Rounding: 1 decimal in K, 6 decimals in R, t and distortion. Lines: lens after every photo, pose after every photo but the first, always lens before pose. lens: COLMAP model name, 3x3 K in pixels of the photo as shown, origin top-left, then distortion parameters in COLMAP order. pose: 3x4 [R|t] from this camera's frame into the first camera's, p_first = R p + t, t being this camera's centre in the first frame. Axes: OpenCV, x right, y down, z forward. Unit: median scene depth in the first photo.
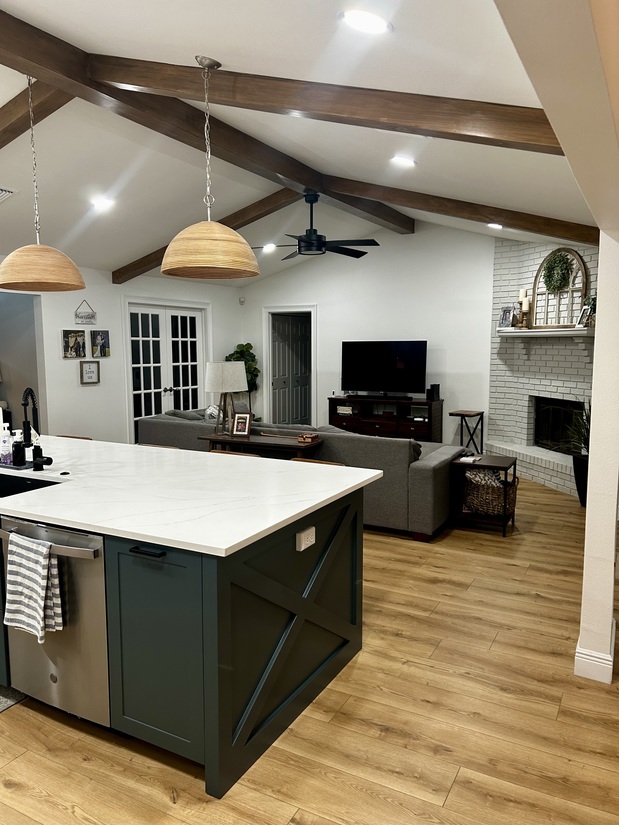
lens RADIAL K [[617.7, 0, 312.5], [0, 617.7, 413.3], [0, 0, 1]] dist [0.058637, -0.069884]
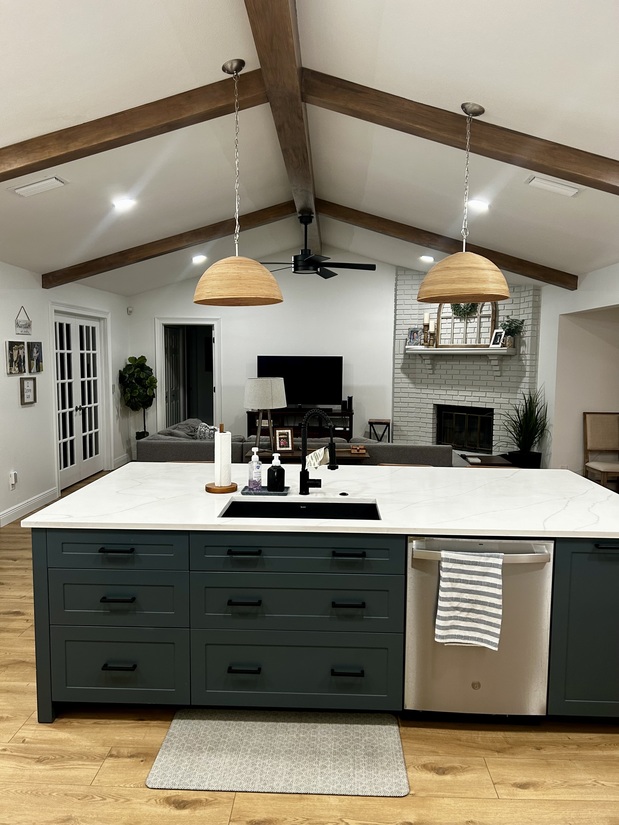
lens RADIAL K [[617.7, 0, 309.0], [0, 617.7, 415.8], [0, 0, 1]] dist [0.058637, -0.069884]
pose [[0.897648, -0.034965, 0.439324, -0.384923], [0.041086, 0.999146, -0.004427, -0.011548], [-0.438794, 0.022024, 0.898318, 0.061448]]
